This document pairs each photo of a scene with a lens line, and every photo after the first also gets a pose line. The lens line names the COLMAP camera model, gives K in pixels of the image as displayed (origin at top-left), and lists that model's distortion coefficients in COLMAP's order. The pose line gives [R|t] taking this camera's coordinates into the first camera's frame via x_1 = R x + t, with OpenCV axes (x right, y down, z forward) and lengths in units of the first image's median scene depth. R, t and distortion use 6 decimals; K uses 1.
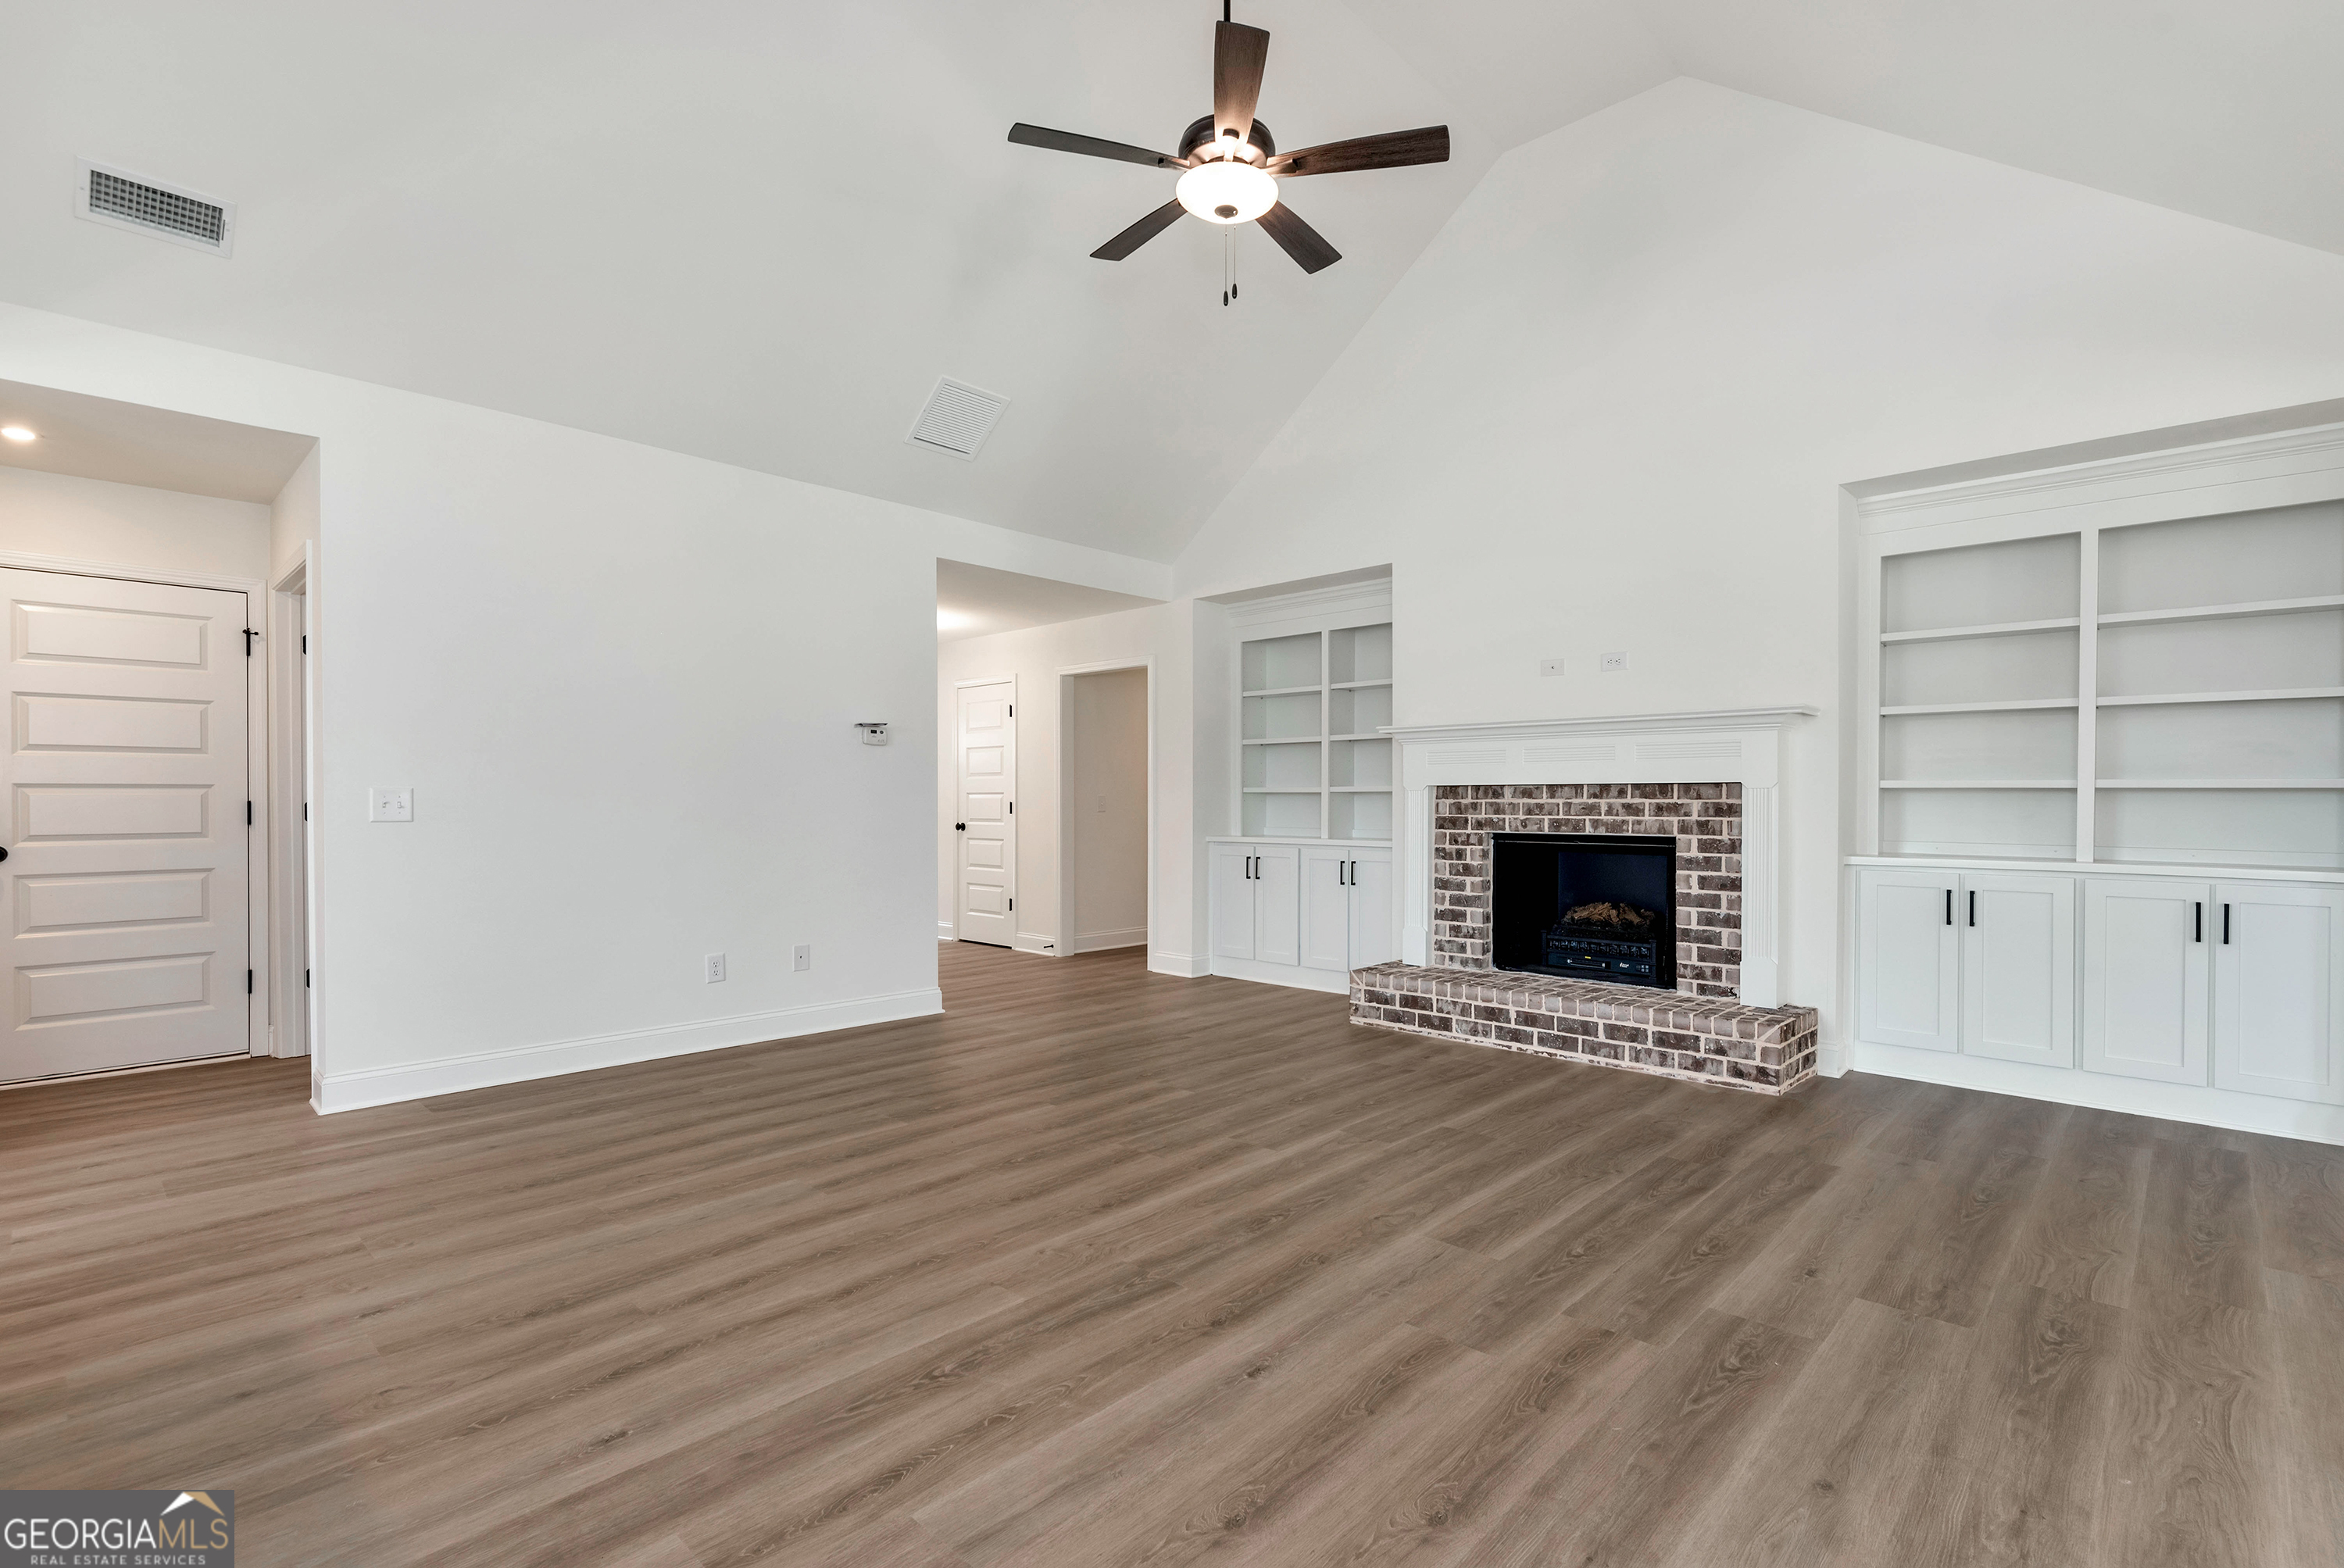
lens RADIAL K [[1065.3, 0, 1160.9], [0, 1065.3, 796.6], [0, 0, 1]] dist [-0.000585, -0.000637]
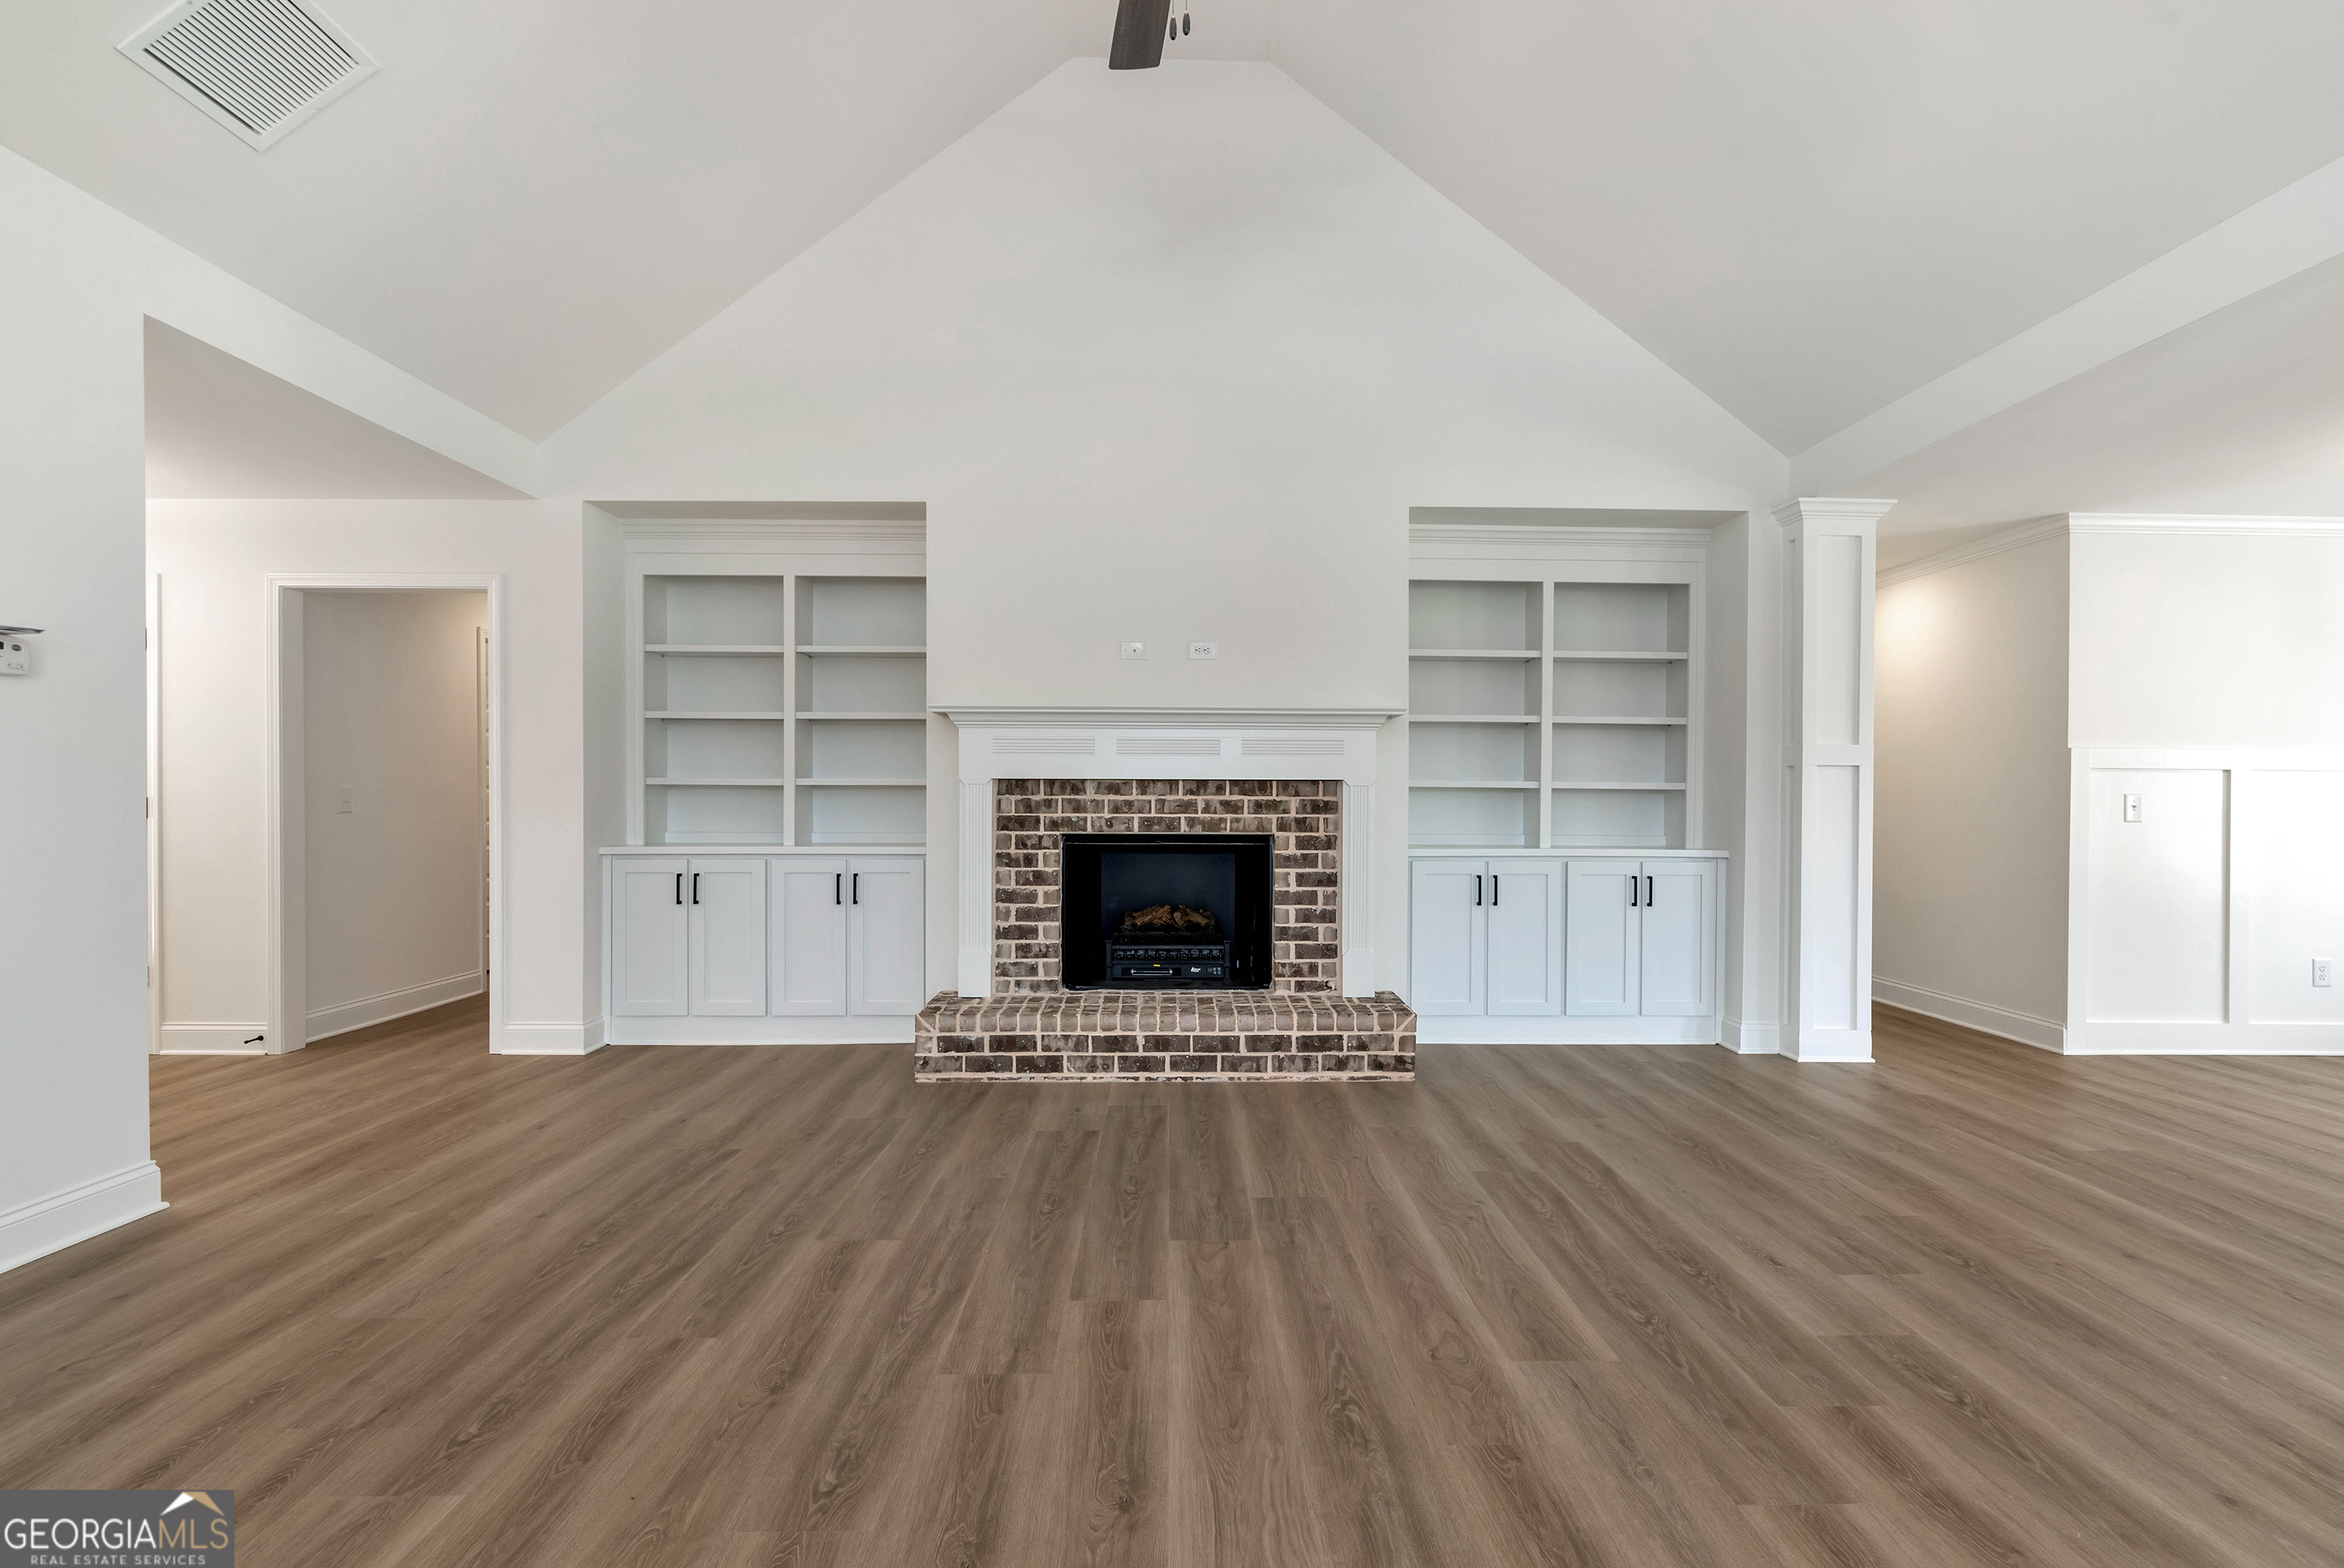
lens RADIAL K [[1065.3, 0, 1180.0], [0, 1065.3, 793.8], [0, 0, 1]] dist [-0.000585, -0.000637]
pose [[0.706998, 0.005395, 0.707195, -0.270668], [-0.005700, 0.999982, -0.001930, 0.002479], [-0.707192, -0.002667, 0.707016, 0.358750]]
